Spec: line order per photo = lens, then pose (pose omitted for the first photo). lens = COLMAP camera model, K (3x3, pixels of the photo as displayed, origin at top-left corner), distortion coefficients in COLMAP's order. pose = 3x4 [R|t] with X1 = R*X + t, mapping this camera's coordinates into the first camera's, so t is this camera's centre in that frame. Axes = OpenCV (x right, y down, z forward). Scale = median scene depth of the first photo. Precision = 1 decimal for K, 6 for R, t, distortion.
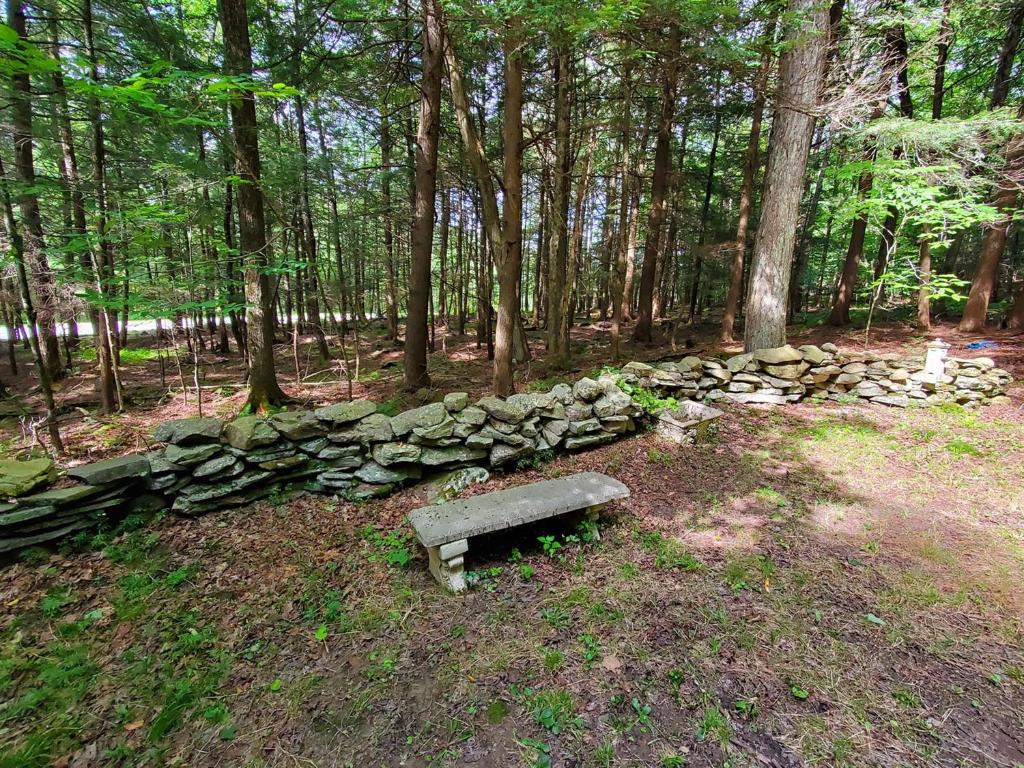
lens RADIAL K [[431.5, 0, 524.5], [0, 431.5, 385.3], [0, 0, 1]] dist [0.000738, 0.000326]
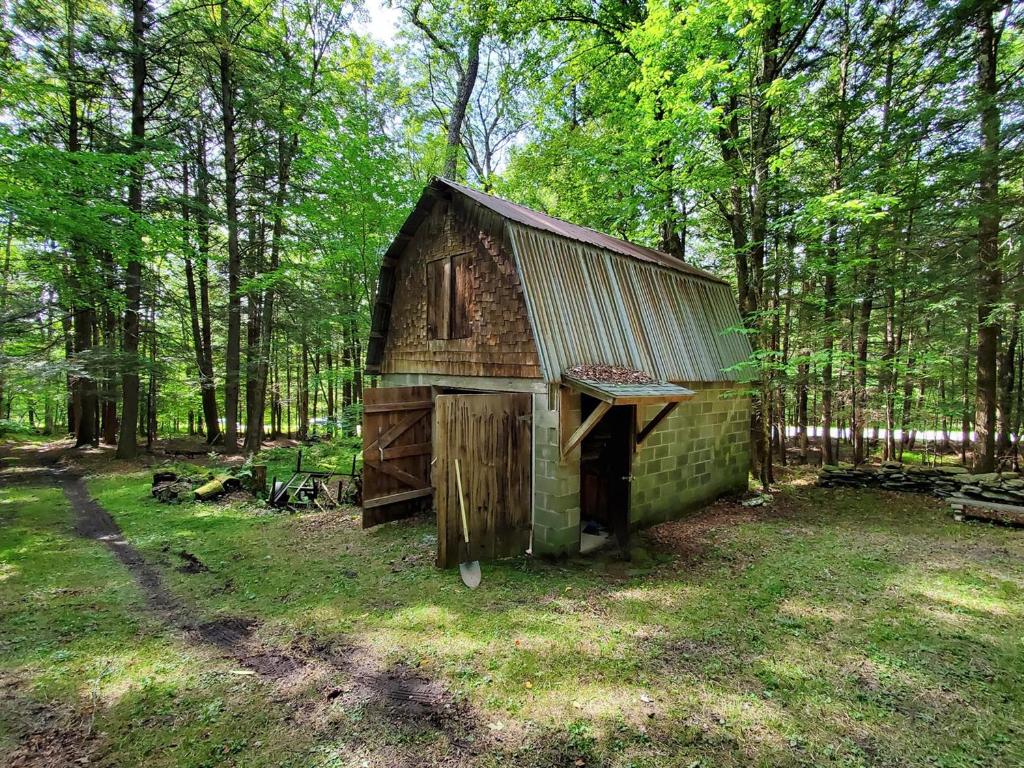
lens RADIAL K [[417.5, 0, 512.0], [0, 417.5, 384.0], [0, 0, 1]] dist [0.001124, -0.000304]
pose [[0.046552, -0.041436, -0.998056, 2.058309], [-0.211800, 0.976013, -0.050400, 0.248503], [0.976204, 0.213734, 0.036659, -1.858170]]
